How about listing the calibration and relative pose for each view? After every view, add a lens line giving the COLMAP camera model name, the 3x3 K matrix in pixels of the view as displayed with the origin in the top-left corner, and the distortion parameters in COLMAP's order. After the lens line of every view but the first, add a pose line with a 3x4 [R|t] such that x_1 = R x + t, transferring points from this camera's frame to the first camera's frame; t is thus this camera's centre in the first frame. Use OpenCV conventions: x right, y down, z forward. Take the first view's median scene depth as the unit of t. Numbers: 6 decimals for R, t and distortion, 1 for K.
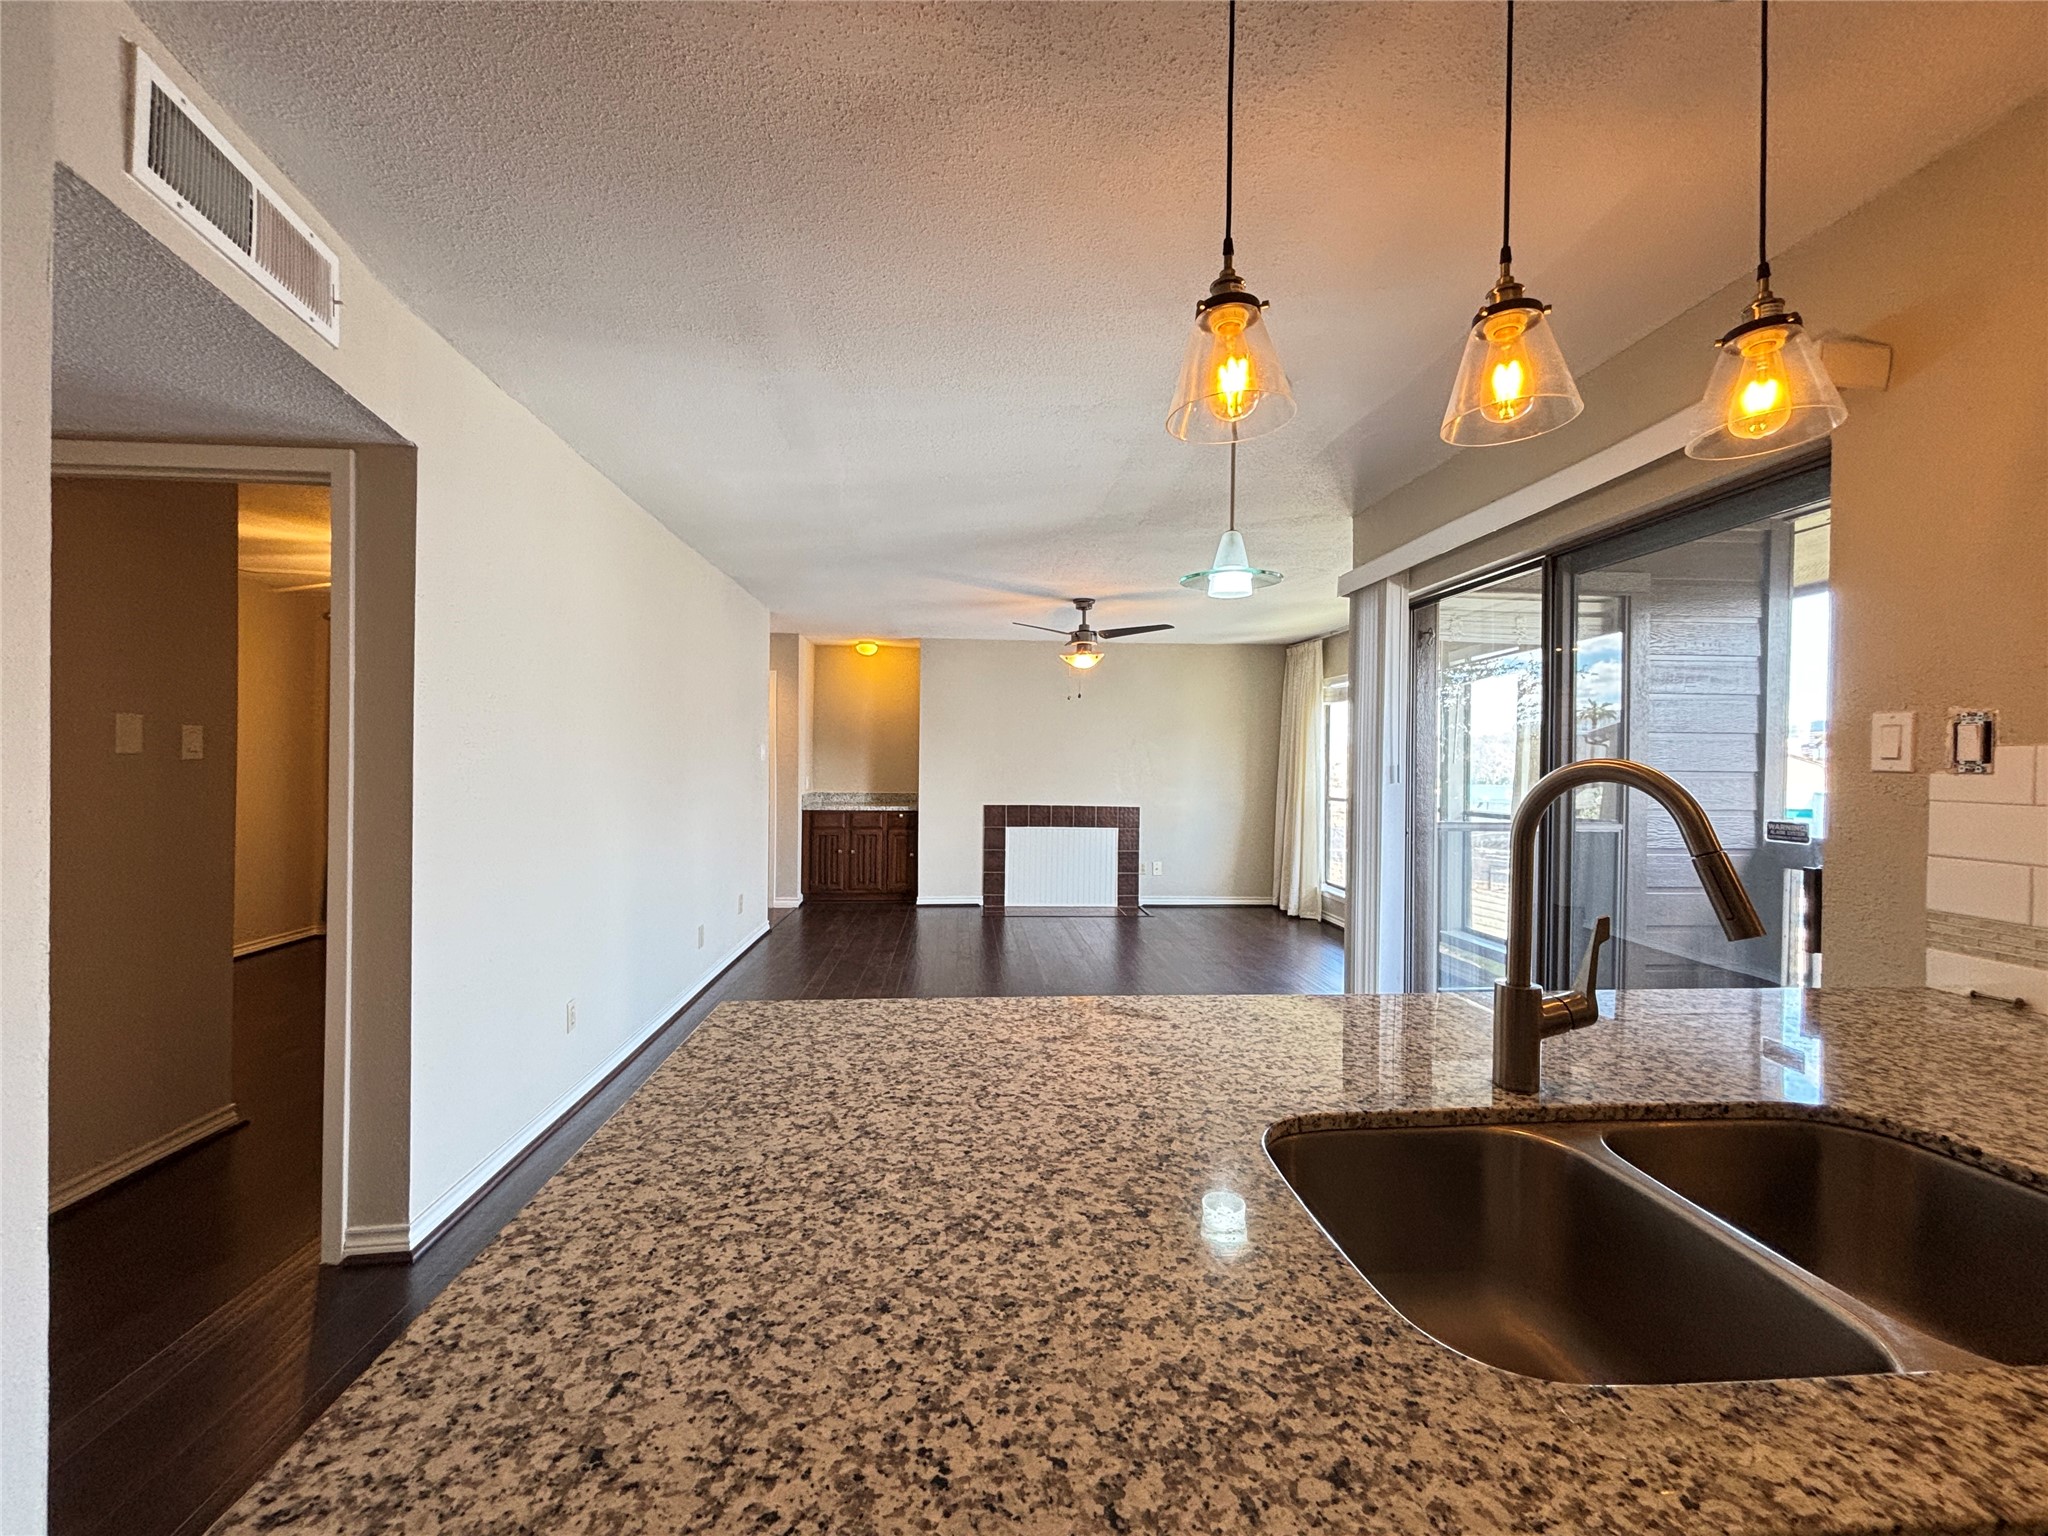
lens RADIAL K [[824.7, 0, 1015.0], [0, 824.7, 764.5], [0, 0, 1]] dist [-0.000140, 0.000662]
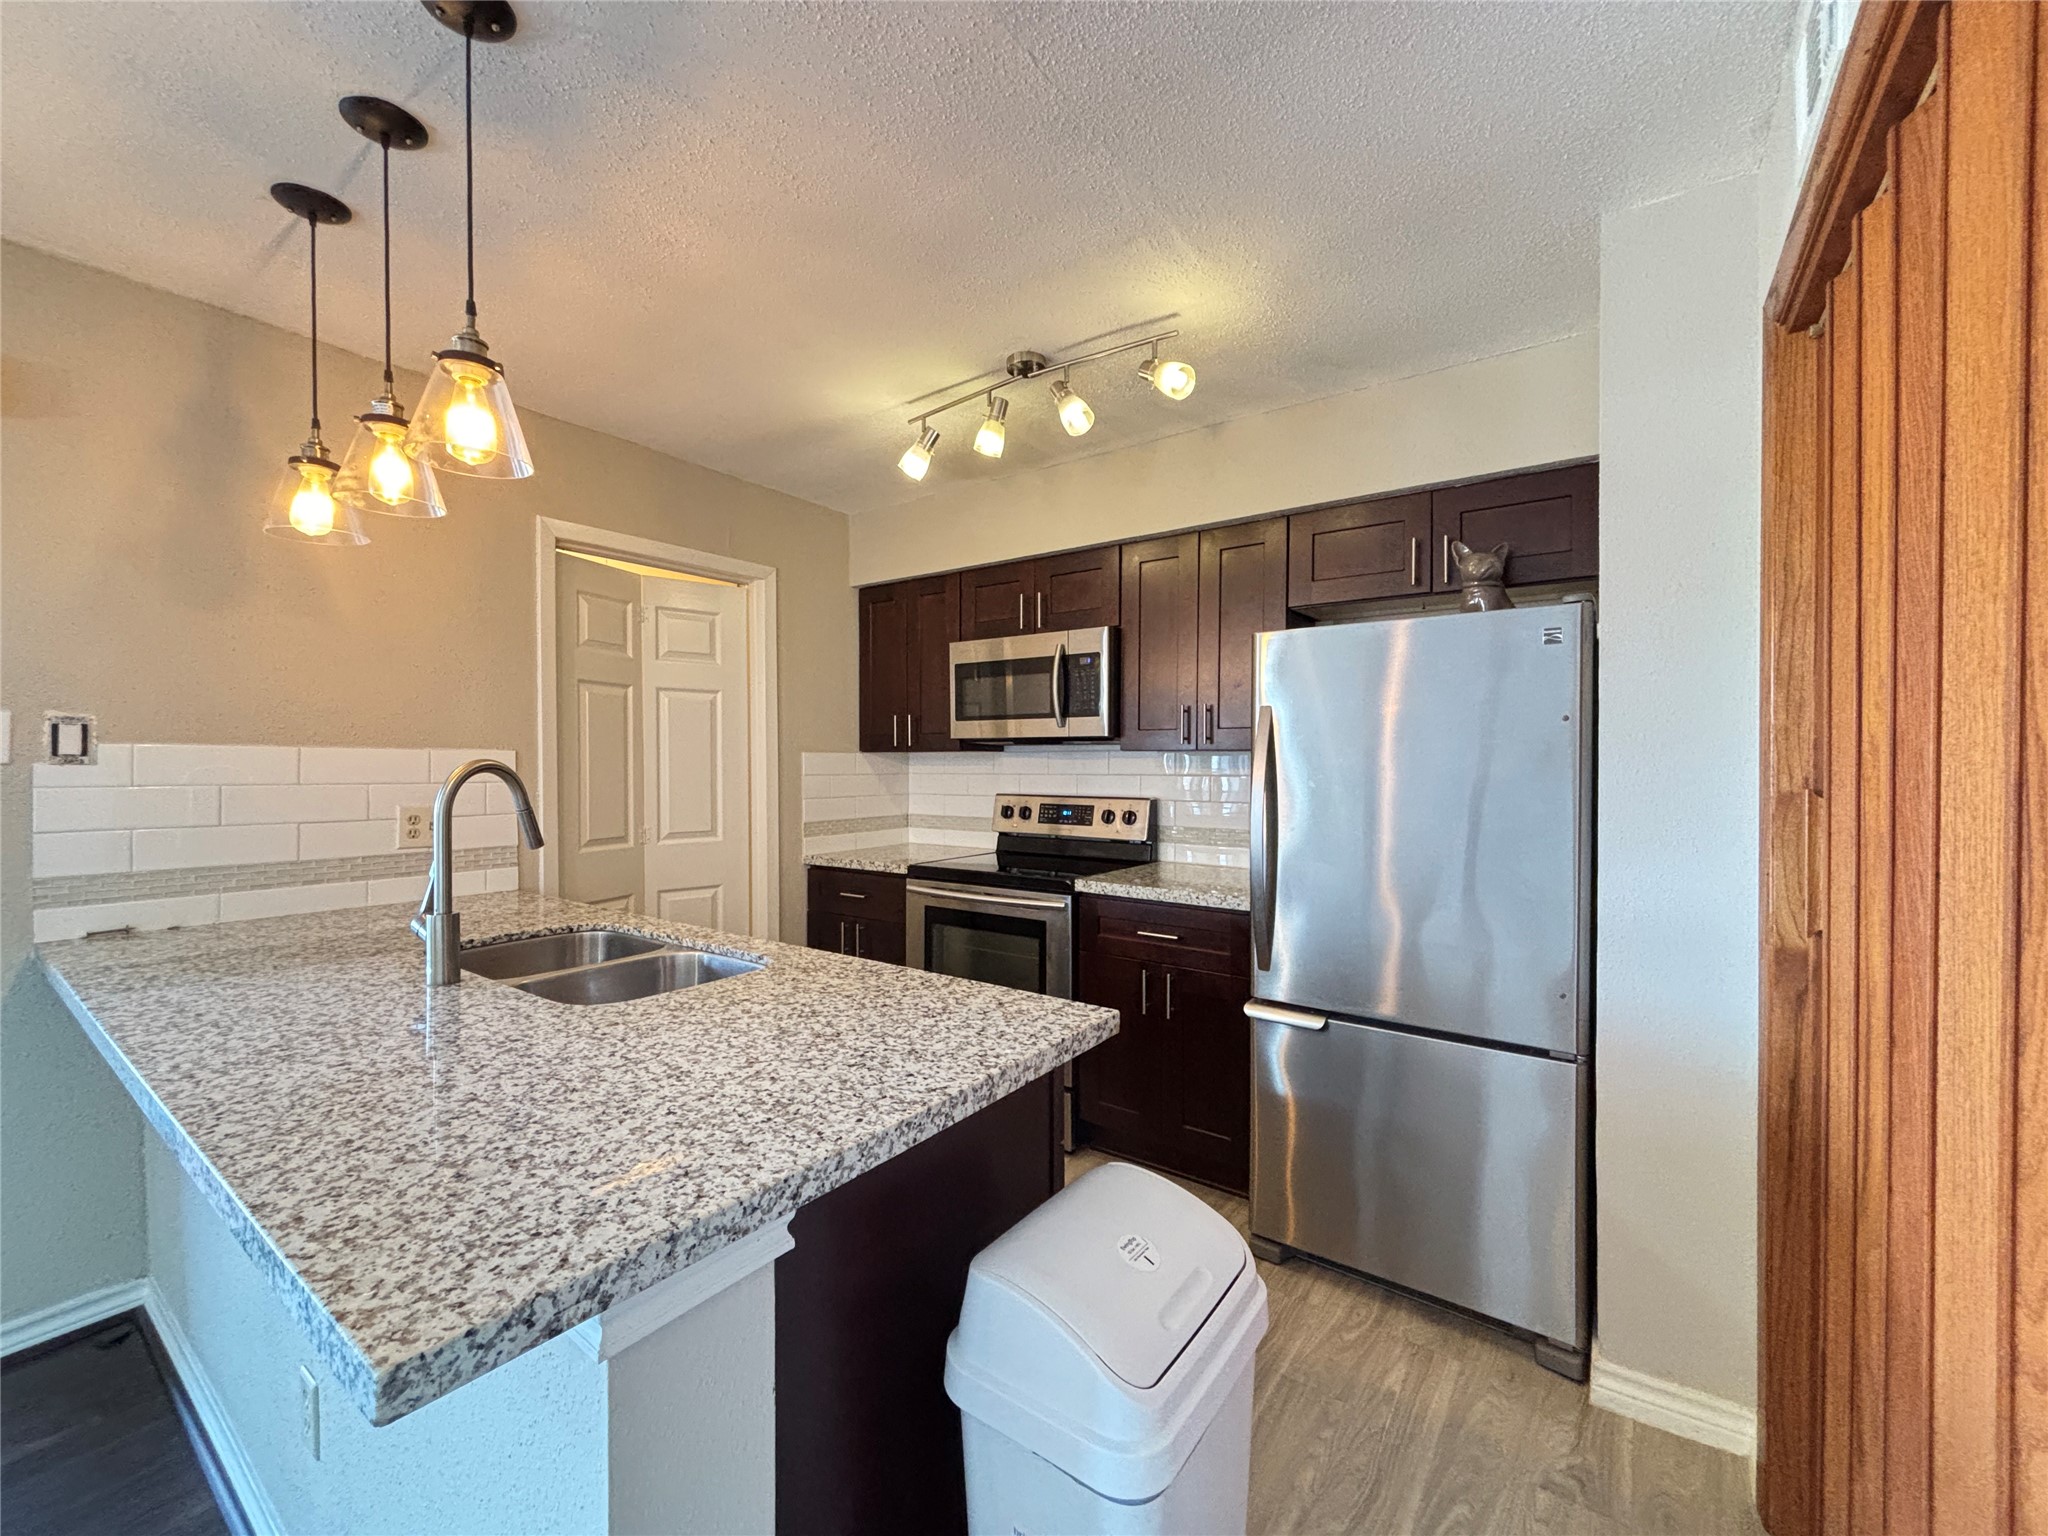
lens RADIAL K [[824.7, 0, 1018.4], [0, 824.7, 766.7], [0, 0, 1]] dist [-0.000140, 0.000662]
pose [[-0.760435, -0.015096, 0.649239, -0.998919], [-0.009013, 0.999879, 0.012692, -0.019456], [-0.649352, 0.003800, -0.760478, 1.299472]]
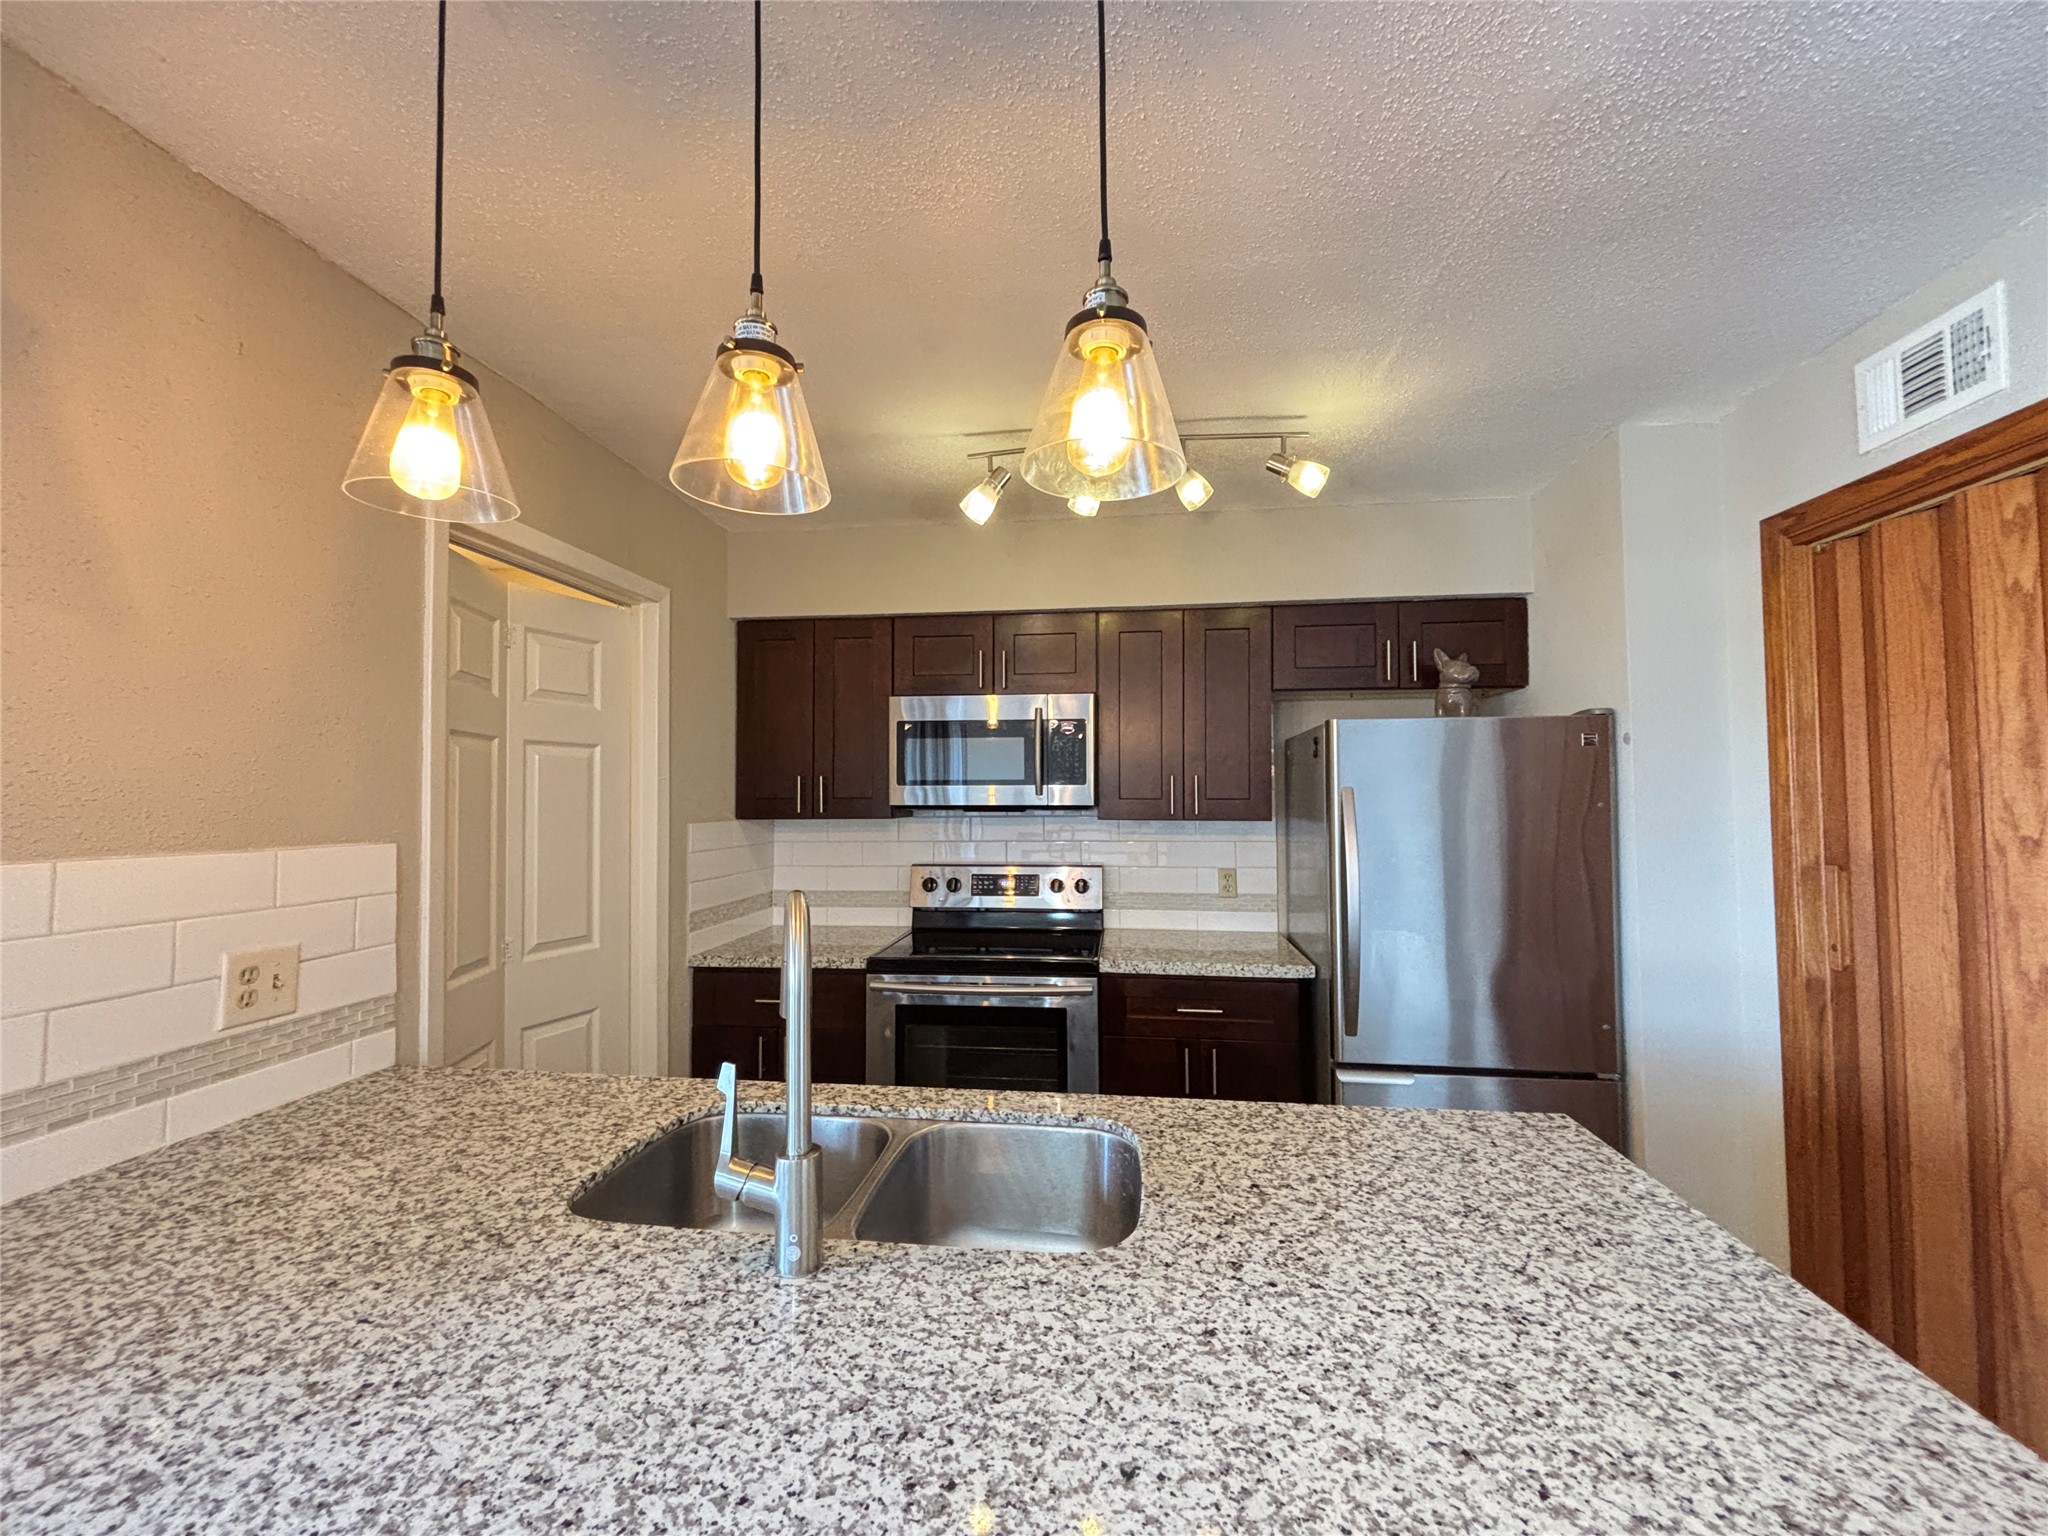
lens RADIAL K [[824.7, 0, 1017.8], [0, 824.7, 765.2], [0, 0, 1]] dist [-0.000140, 0.000662]
pose [[-0.978100, 0.002162, 0.208125, 0.167595], [-0.006196, 0.999200, -0.039498, -0.108494], [-0.208044, -0.039922, -0.977305, 1.658640]]
